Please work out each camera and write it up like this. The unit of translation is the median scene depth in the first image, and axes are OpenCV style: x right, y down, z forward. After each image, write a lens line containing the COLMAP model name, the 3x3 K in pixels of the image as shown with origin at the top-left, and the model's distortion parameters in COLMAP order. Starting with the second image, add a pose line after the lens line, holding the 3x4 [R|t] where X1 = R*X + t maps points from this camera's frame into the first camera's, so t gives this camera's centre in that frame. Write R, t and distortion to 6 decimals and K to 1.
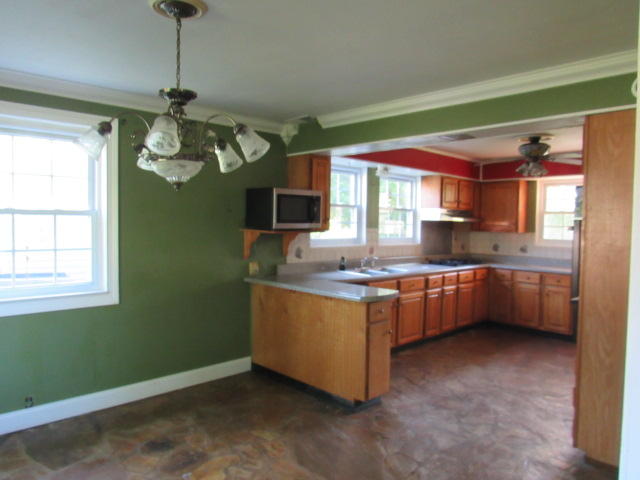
lens RADIAL K [[462.1, 0, 320.0], [0, 462.1, 240.0], [0, 0, 1]] dist [-0.021099, -0.002299]
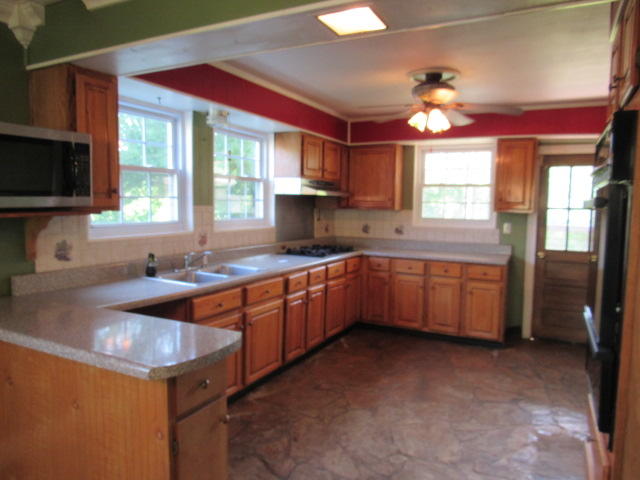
lens RADIAL K [[462.1, 0, 320.0], [0, 462.1, 240.0], [0, 0, 1]] dist [-0.021099, -0.002299]
pose [[0.948364, -0.029246, 0.315833, 0.060347], [0.013980, 0.998626, 0.050496, -0.007394], [-0.316876, -0.043473, 0.947470, 0.316435]]
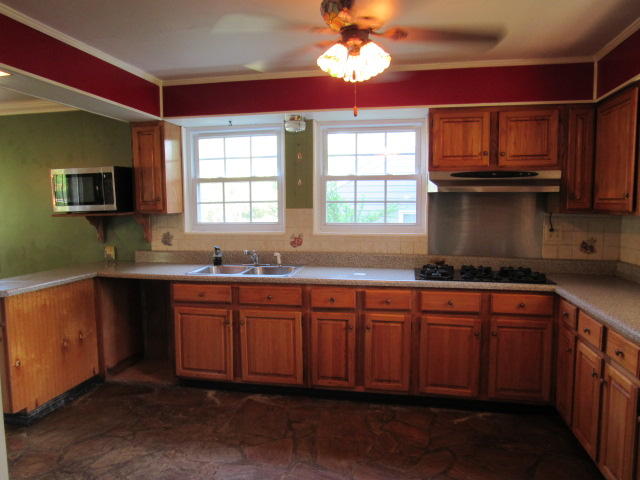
lens RADIAL K [[462.1, 0, 320.0], [0, 462.1, 240.0], [0, 0, 1]] dist [-0.021099, -0.002299]
pose [[0.565469, 0.044182, -0.823586, 0.681375], [-0.013458, 0.998926, 0.044348, -0.009935], [0.824660, -0.013993, 0.565456, 0.622389]]
